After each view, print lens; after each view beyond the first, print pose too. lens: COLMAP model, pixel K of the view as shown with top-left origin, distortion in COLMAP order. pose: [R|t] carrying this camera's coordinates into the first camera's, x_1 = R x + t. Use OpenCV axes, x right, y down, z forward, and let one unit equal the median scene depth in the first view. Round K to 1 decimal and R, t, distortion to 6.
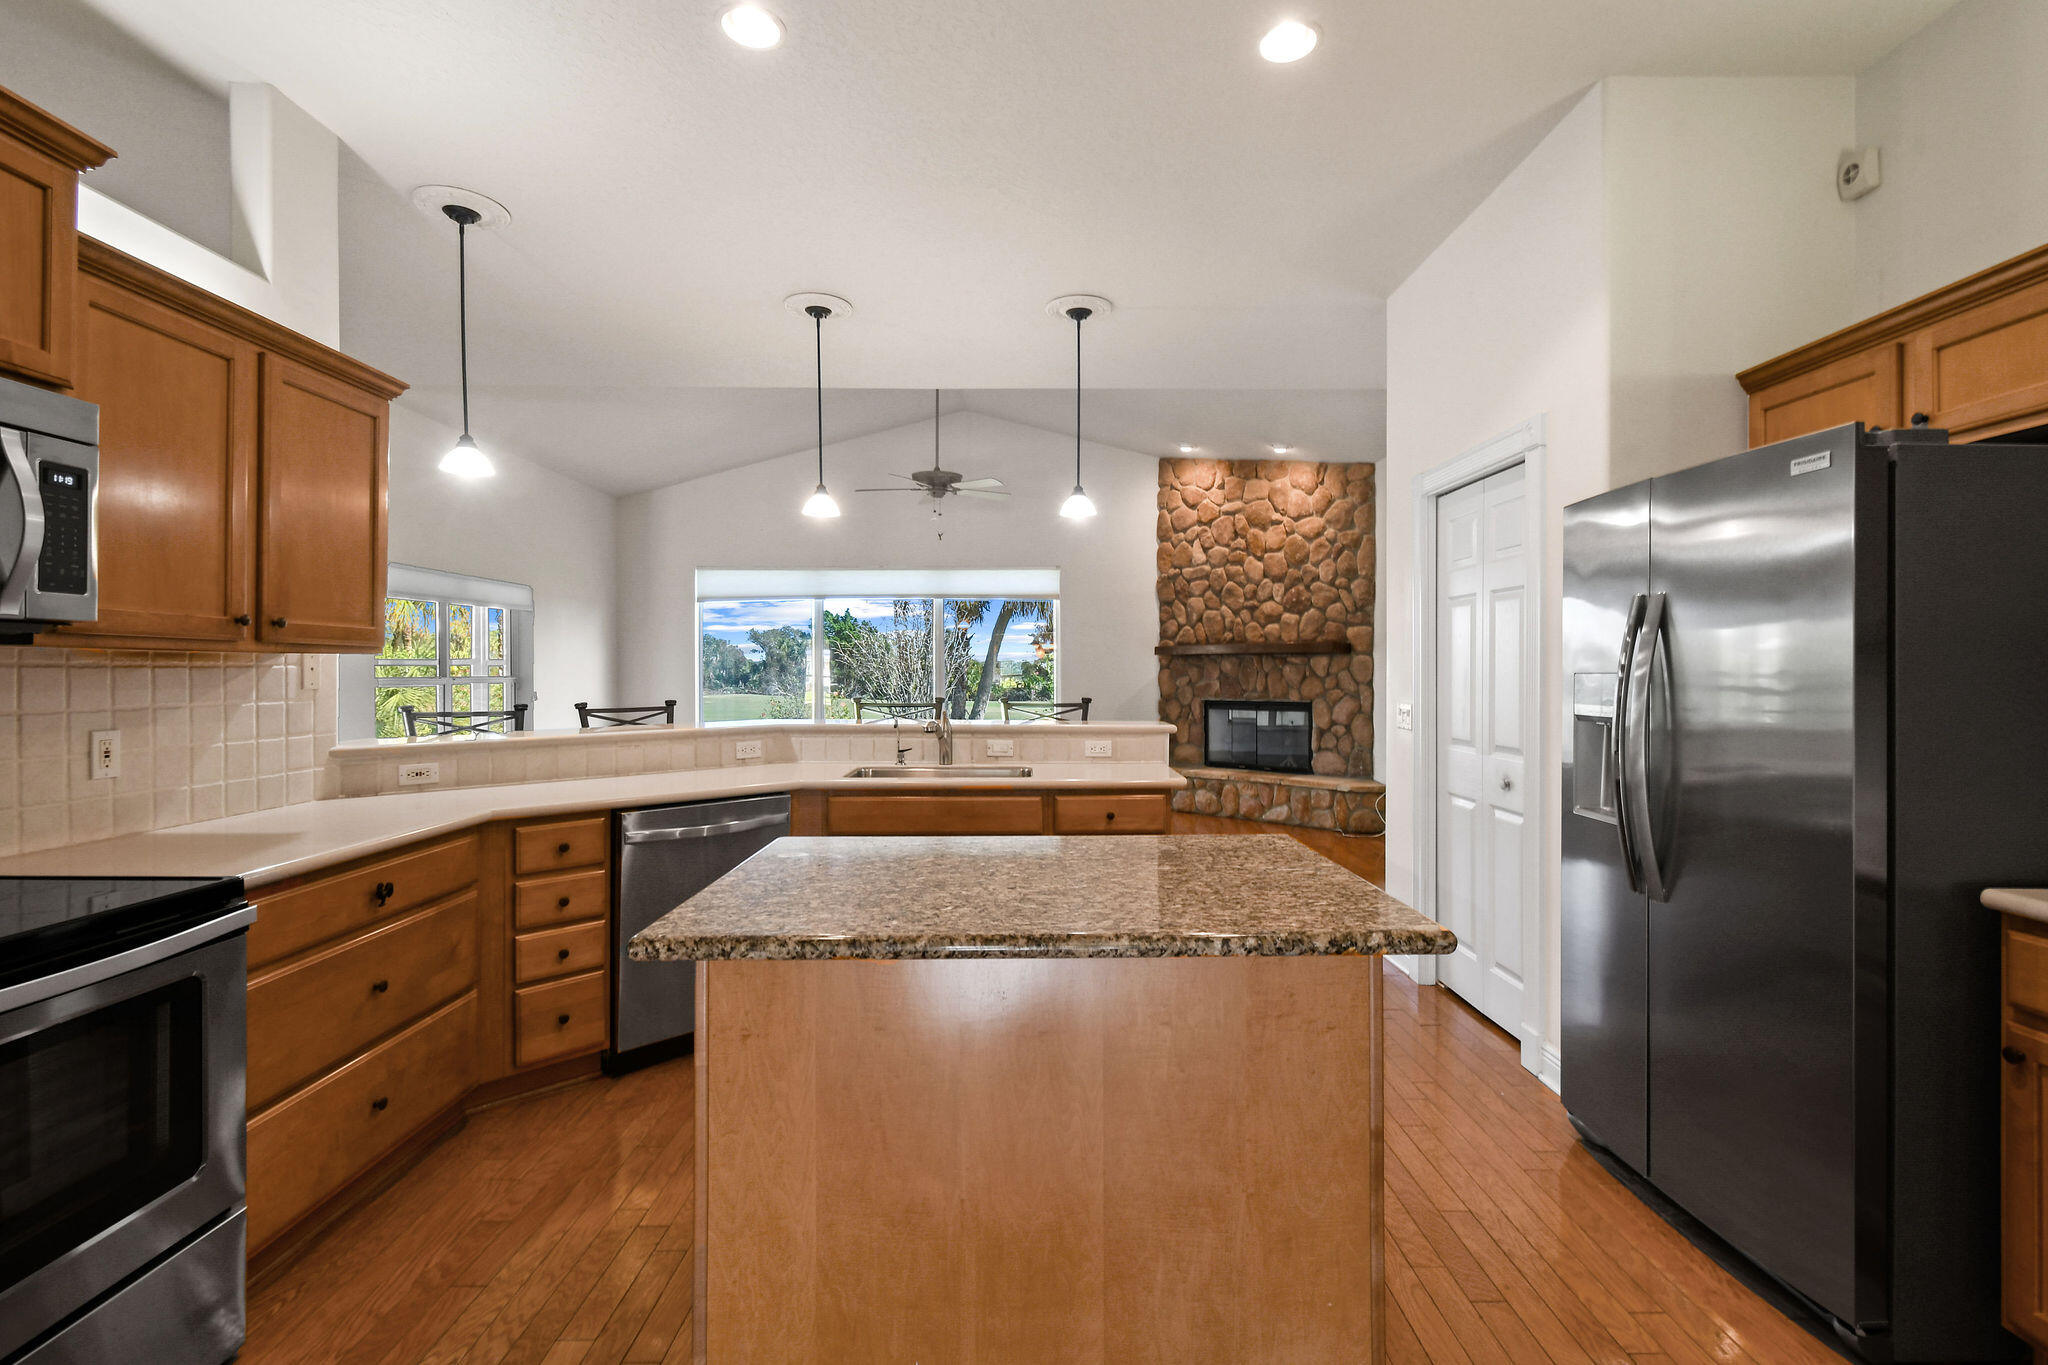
lens RADIAL K [[945.1, 0, 1041.0], [0, 945.1, 674.9], [0, 0, 1]] dist [-0.000157, -0.000170]
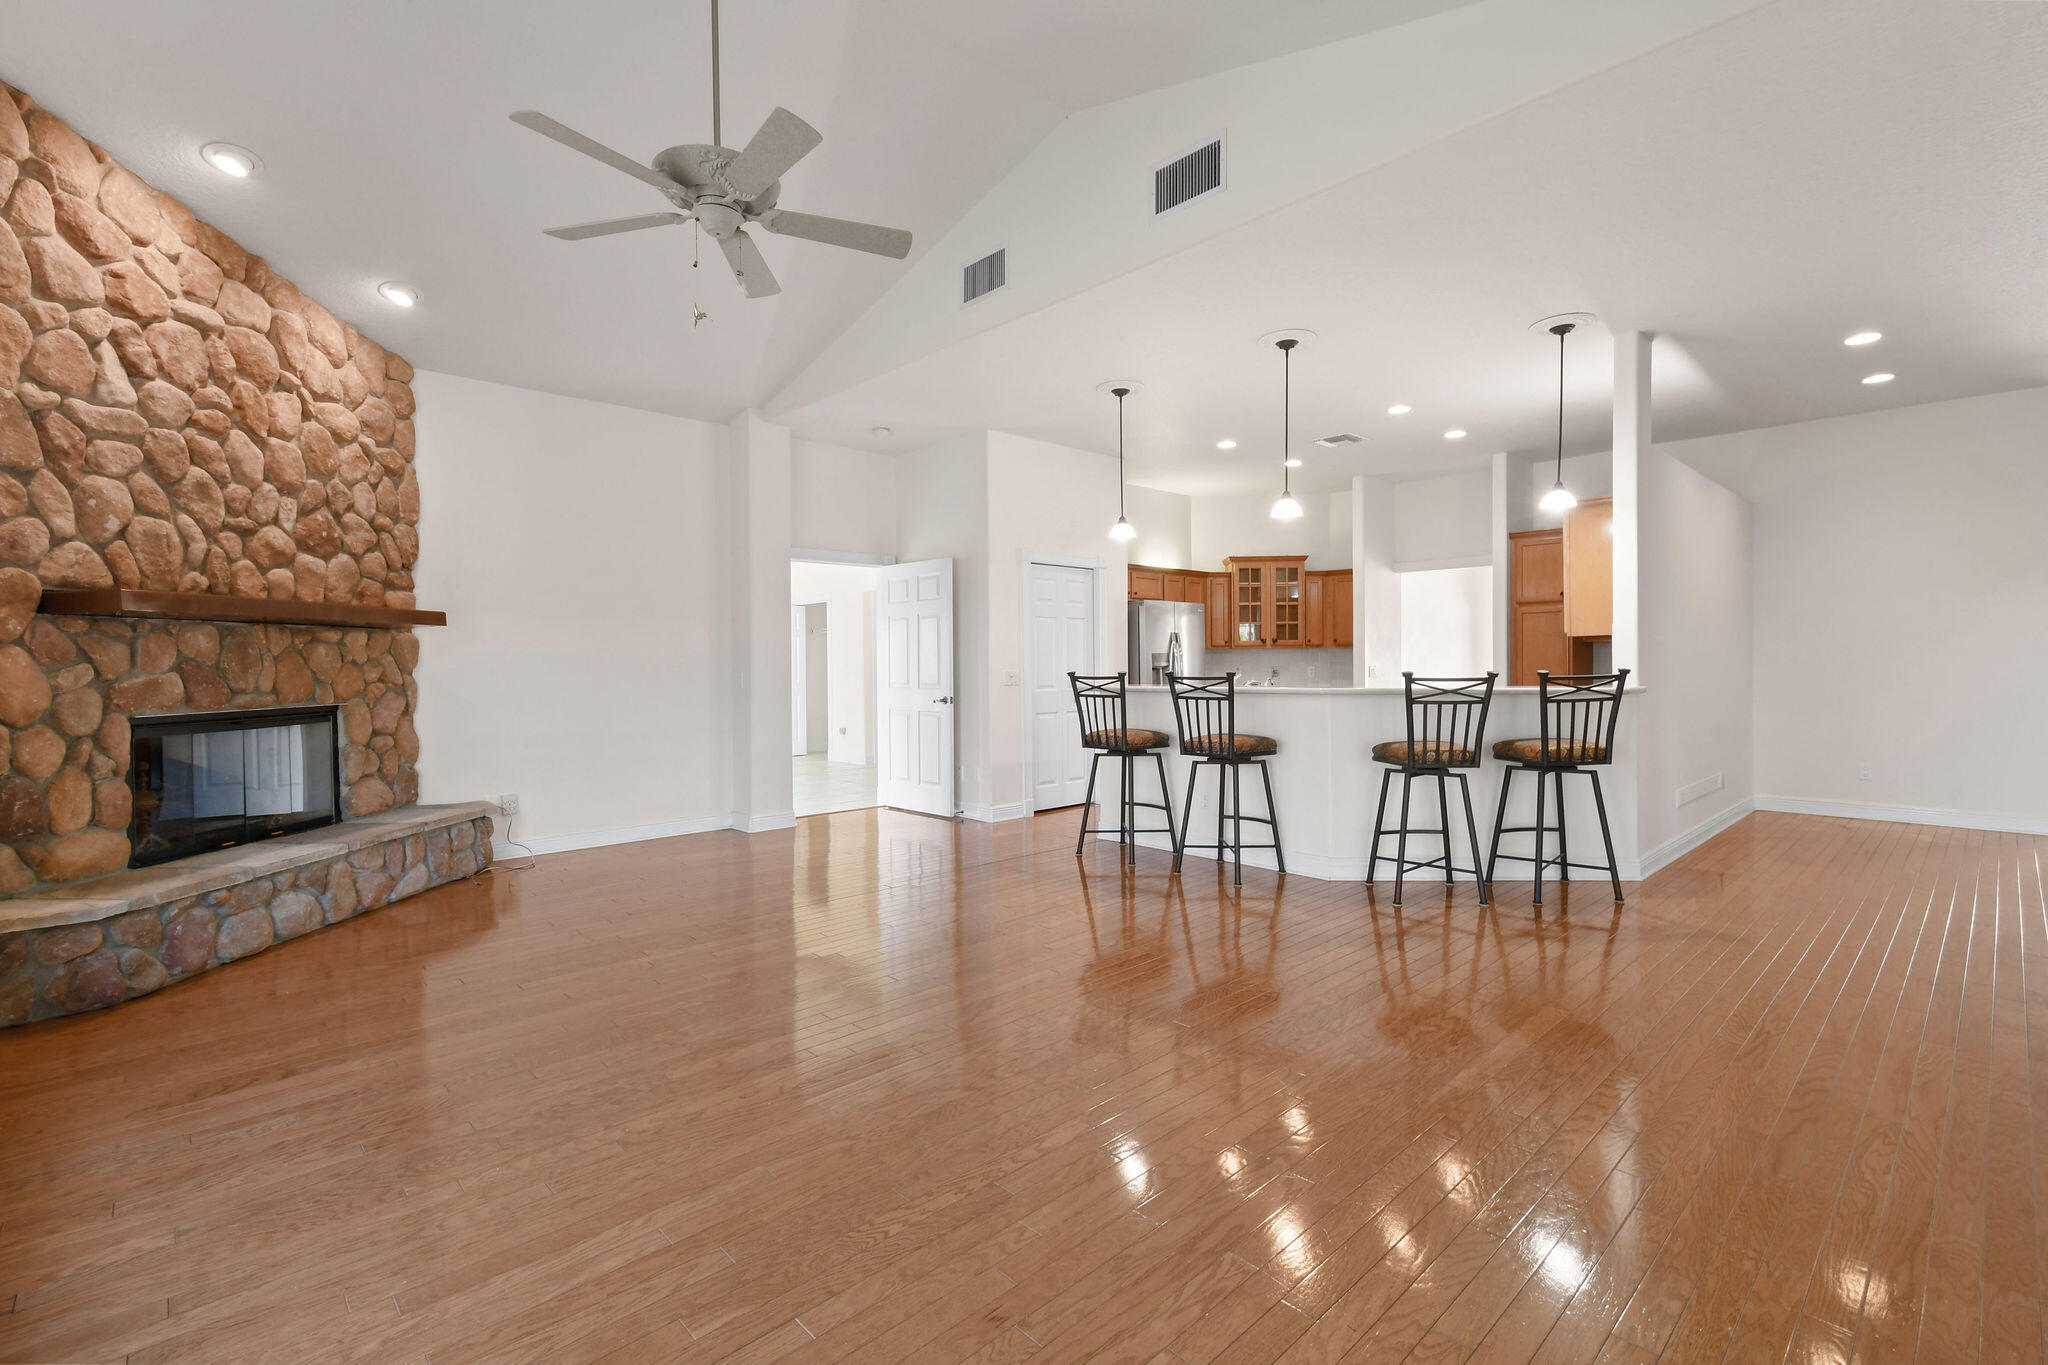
lens RADIAL K [[910.4, 0, 1031.2], [0, 910.4, 674.1], [0, 0, 1]] dist [-0.000448, -0.000671]
pose [[-0.671475, -0.003807, 0.741017, -0.460567], [0.012147, 0.999796, 0.016143, 0.004591], [-0.740928, 0.019841, -0.671292, 1.072064]]
